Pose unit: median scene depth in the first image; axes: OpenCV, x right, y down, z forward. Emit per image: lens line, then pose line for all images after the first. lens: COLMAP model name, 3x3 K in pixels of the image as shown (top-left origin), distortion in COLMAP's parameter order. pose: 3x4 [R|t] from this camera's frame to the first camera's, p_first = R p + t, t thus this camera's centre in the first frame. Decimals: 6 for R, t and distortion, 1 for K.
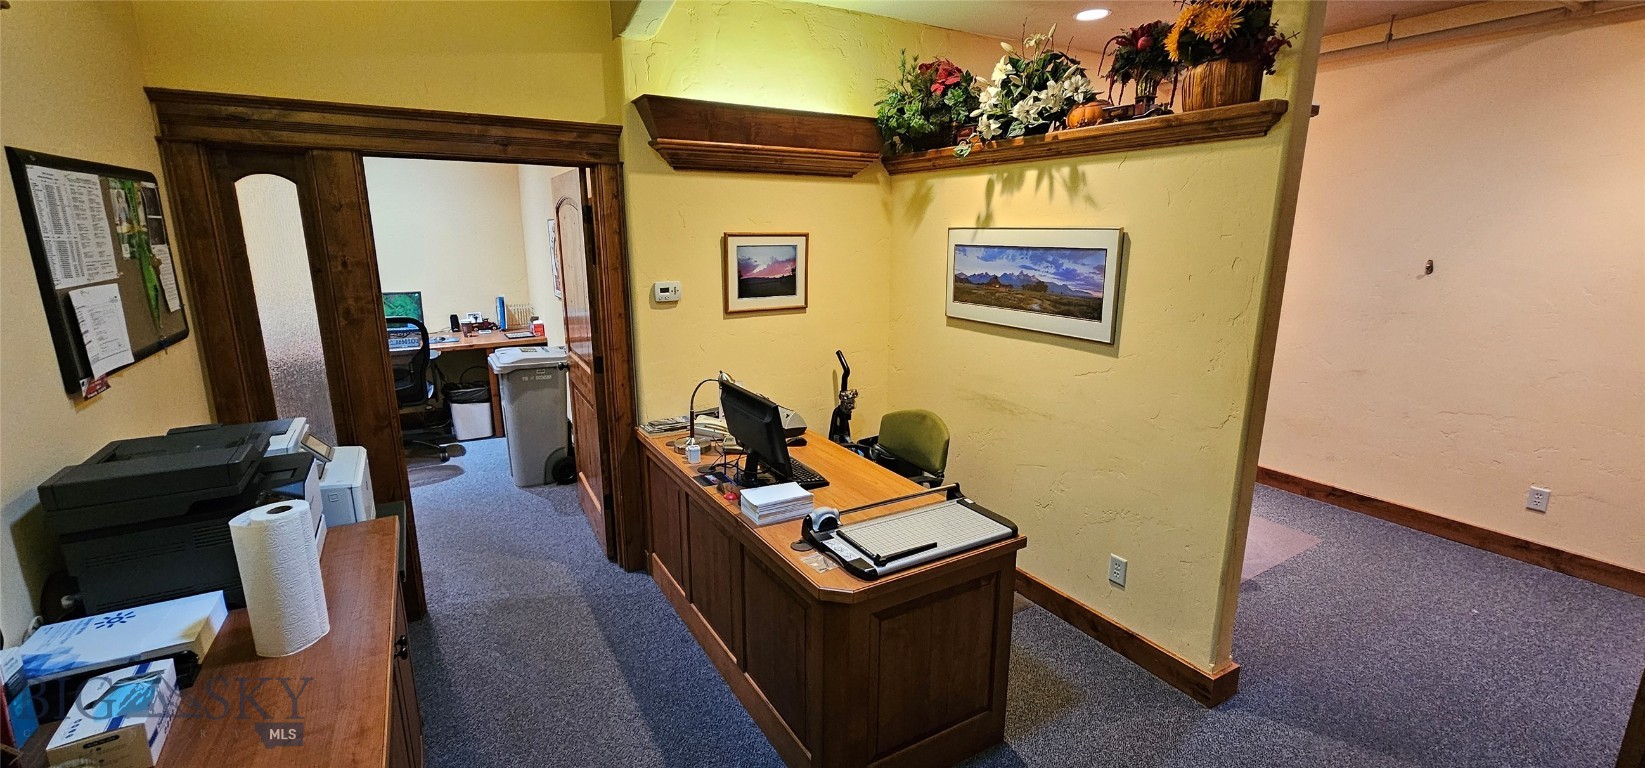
lens RADIAL K [[676.3, 0, 822.1], [0, 676.3, 377.2], [0, 0, 1]] dist [-0.001854, 0.003122]
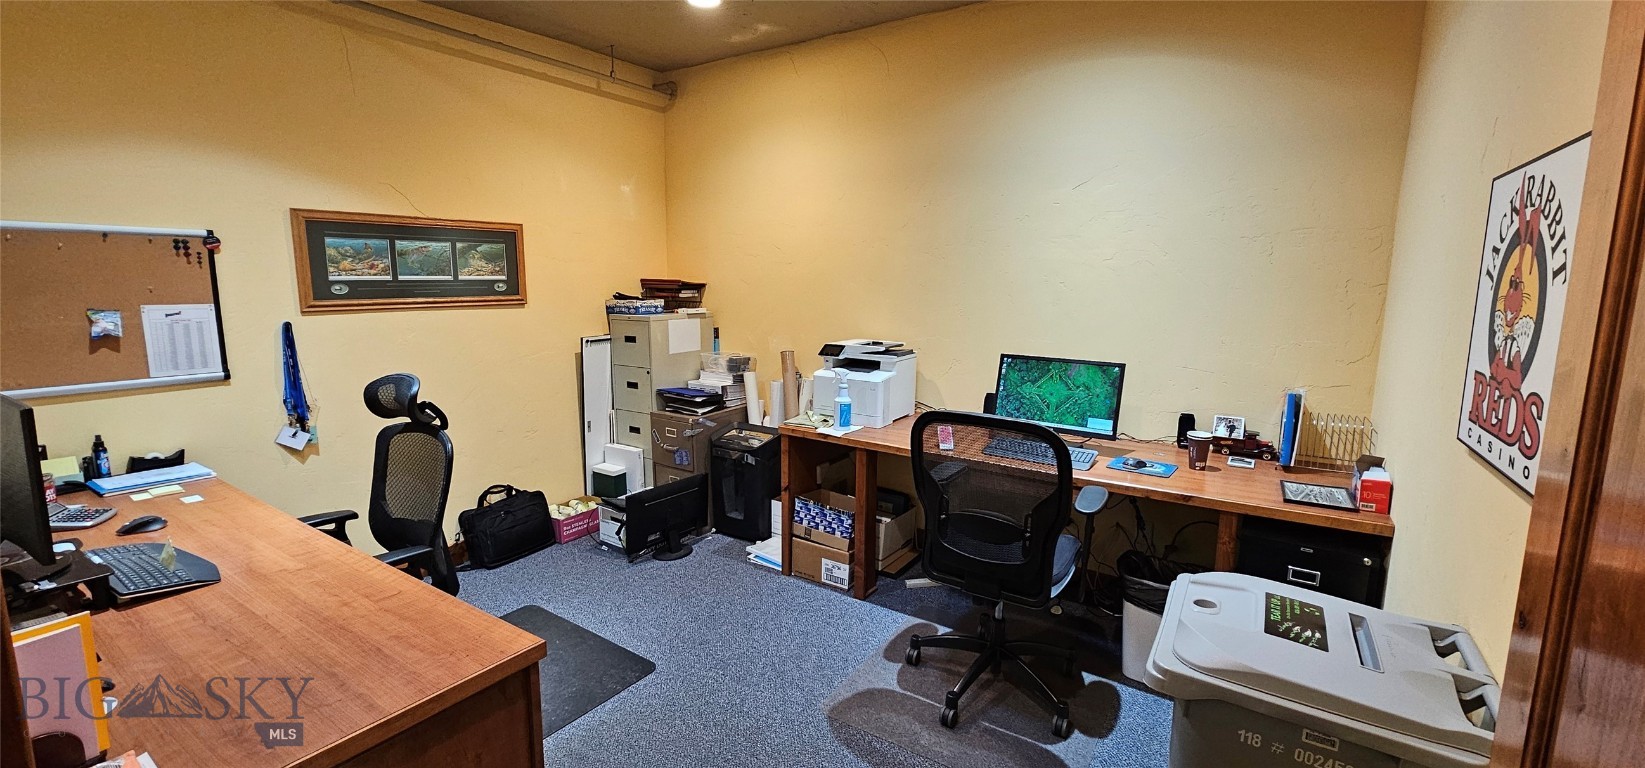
lens RADIAL K [[676.3, 0, 823.8], [0, 676.3, 381.6], [0, 0, 1]] dist [-0.001854, 0.003122]
pose [[0.440173, 0.138577, -0.887155, -0.432847], [-0.203640, 0.977681, 0.051679, -0.171824], [0.874516, 0.157913, 0.458569, 1.038797]]
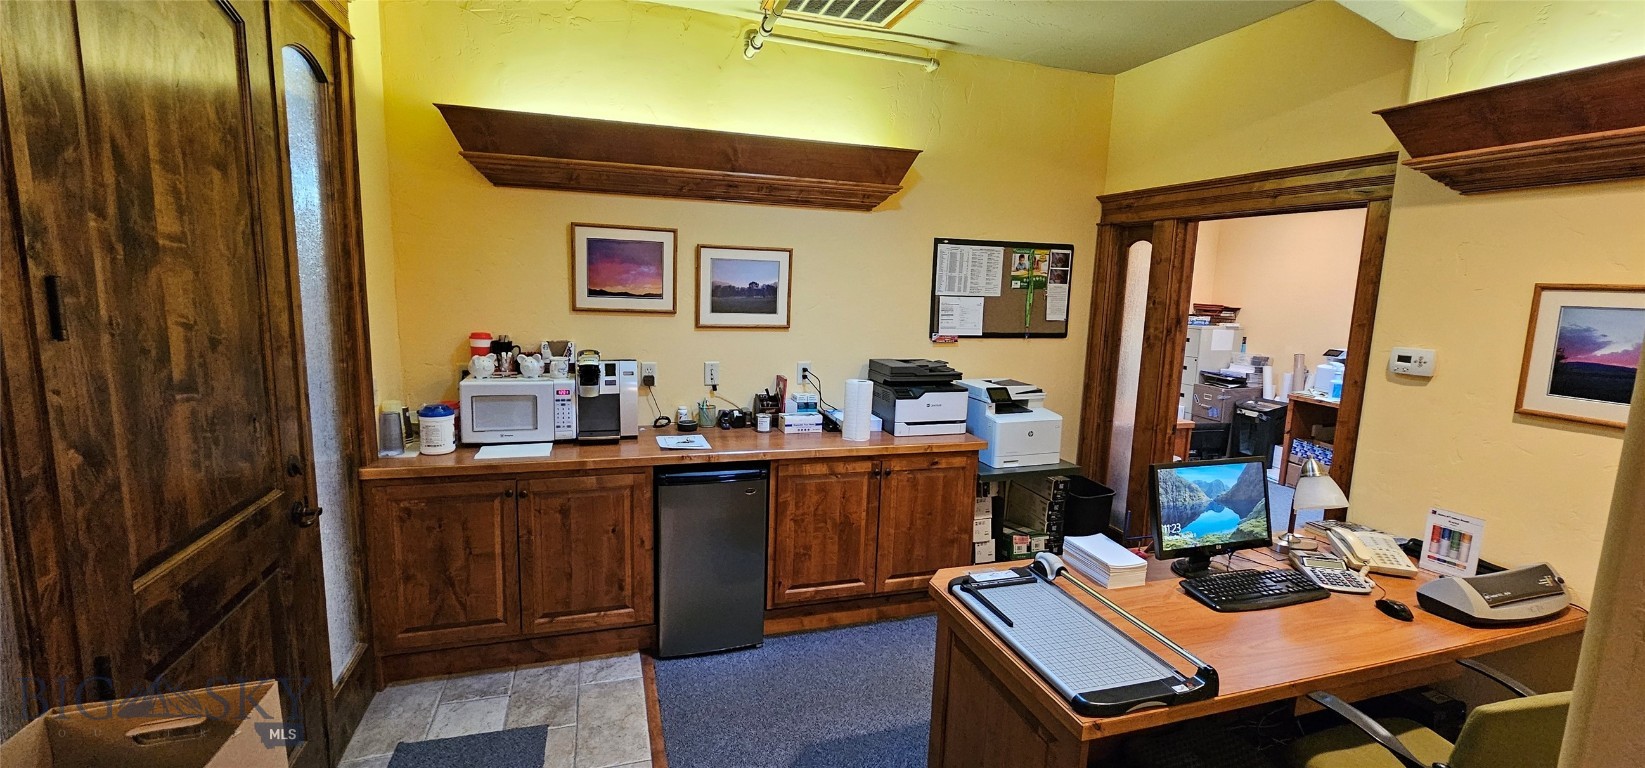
lens RADIAL K [[676.3, 0, 825.1], [0, 676.3, 379.9], [0, 0, 1]] dist [-0.001854, 0.003122]
pose [[-0.212016, 0.131547, -0.968372, 0.675656], [-0.243793, 0.952451, 0.182760, -0.094397], [0.946369, 0.274831, -0.169865, 0.573808]]
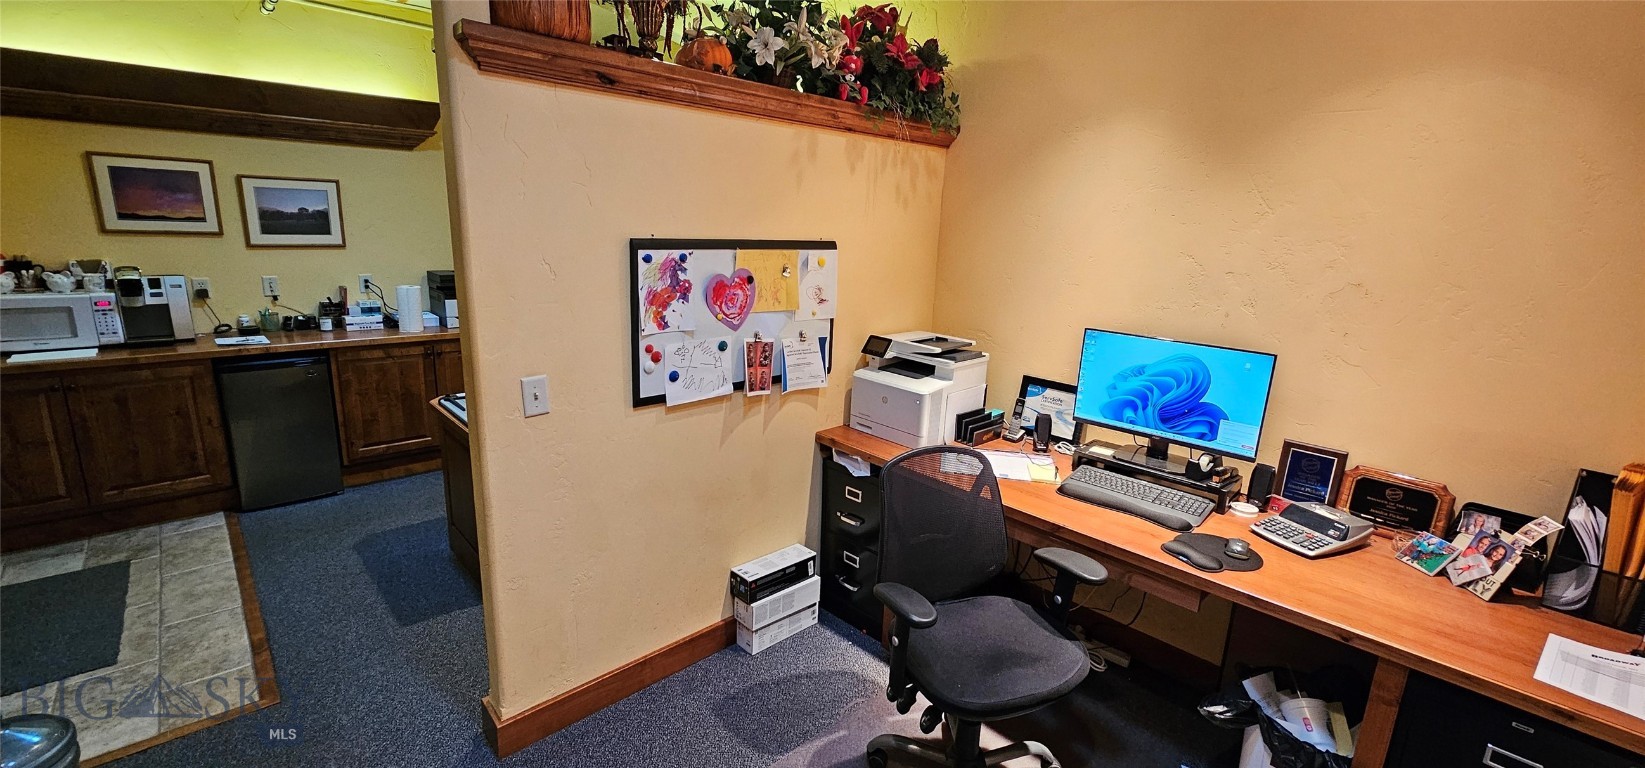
lens RADIAL K [[676.3, 0, 819.6], [0, 676.3, 378.4], [0, 0, 1]] dist [-0.001854, 0.003122]
pose [[0.223399, 0.232381, -0.946621, 1.175171], [-0.249209, 0.952505, 0.175013, -0.183564], [0.942331, 0.196809, 0.270700, 0.898011]]
